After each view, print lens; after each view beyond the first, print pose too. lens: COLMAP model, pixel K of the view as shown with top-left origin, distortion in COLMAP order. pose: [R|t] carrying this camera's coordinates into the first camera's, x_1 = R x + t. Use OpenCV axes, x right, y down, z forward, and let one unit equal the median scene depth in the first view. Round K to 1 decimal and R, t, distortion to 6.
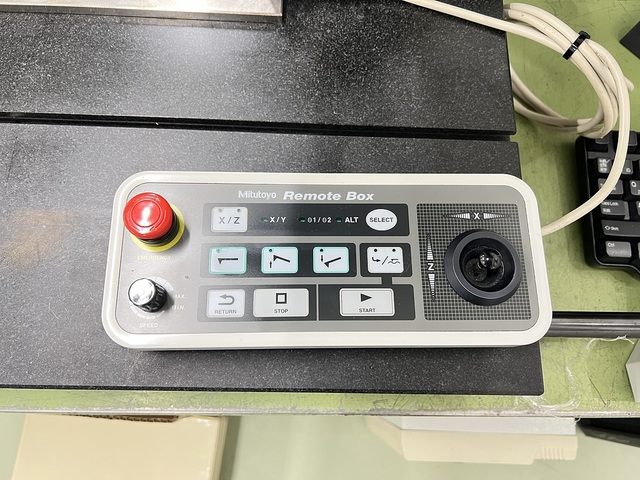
lens RADIAL K [[490.2, 0, 321.4], [0, 490.2, 242.2], [0, 0, 1]] dist [0.001660, -0.003425]
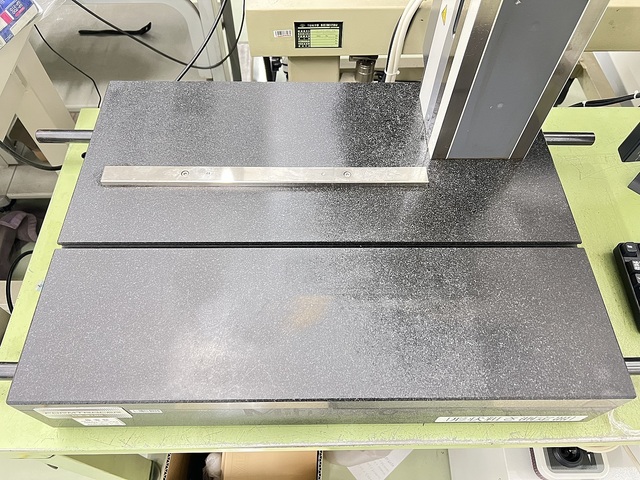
lens RADIAL K [[490.2, 0, 319.3], [0, 490.2, 240.6], [0, 0, 1]] dist [0.001660, -0.003425]
pose [[0.998978, -0.041277, -0.018431, -0.436128], [0.034126, 0.956003, -0.291366, 0.212090], [0.029647, 0.290440, 0.956434, -0.575338]]
